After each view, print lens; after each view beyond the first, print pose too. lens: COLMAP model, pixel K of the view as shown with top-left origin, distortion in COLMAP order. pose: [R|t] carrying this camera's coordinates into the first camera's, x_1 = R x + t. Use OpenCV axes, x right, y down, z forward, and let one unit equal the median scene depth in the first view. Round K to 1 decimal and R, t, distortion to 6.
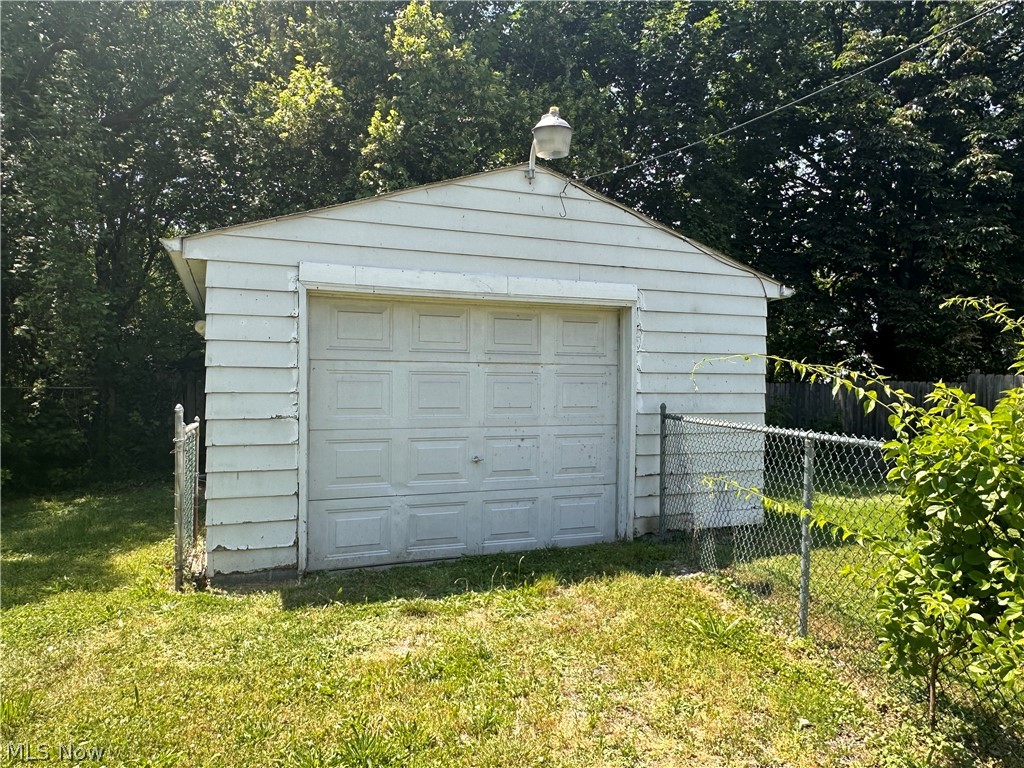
lens RADIAL K [[683.5, 0, 512.6], [0, 683.5, 383.6], [0, 0, 1]] dist [-0.005151, -0.000273]
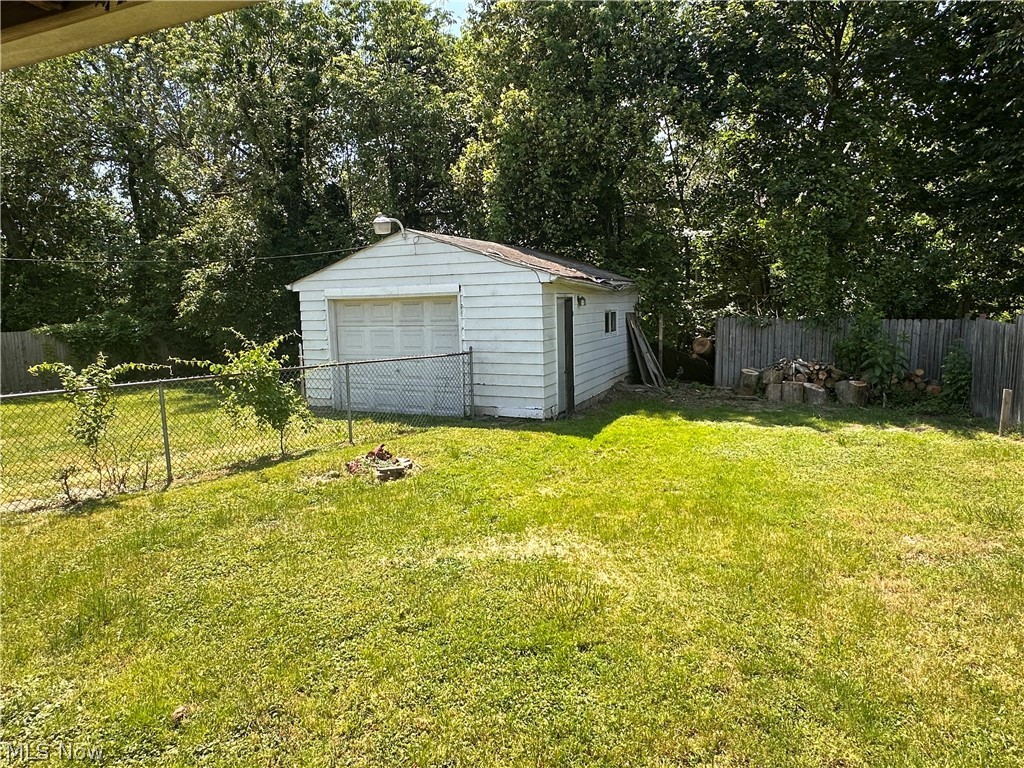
lens RADIAL K [[618.0, 0, 511.7], [0, 618.0, 384.9], [0, 0, 1]] dist [0.001221, 0.000022]
pose [[0.700182, 0.062606, -0.711214, 1.574125], [0.016425, 0.994472, 0.103710, -0.040782], [0.713776, -0.084297, 0.695283, -0.116879]]
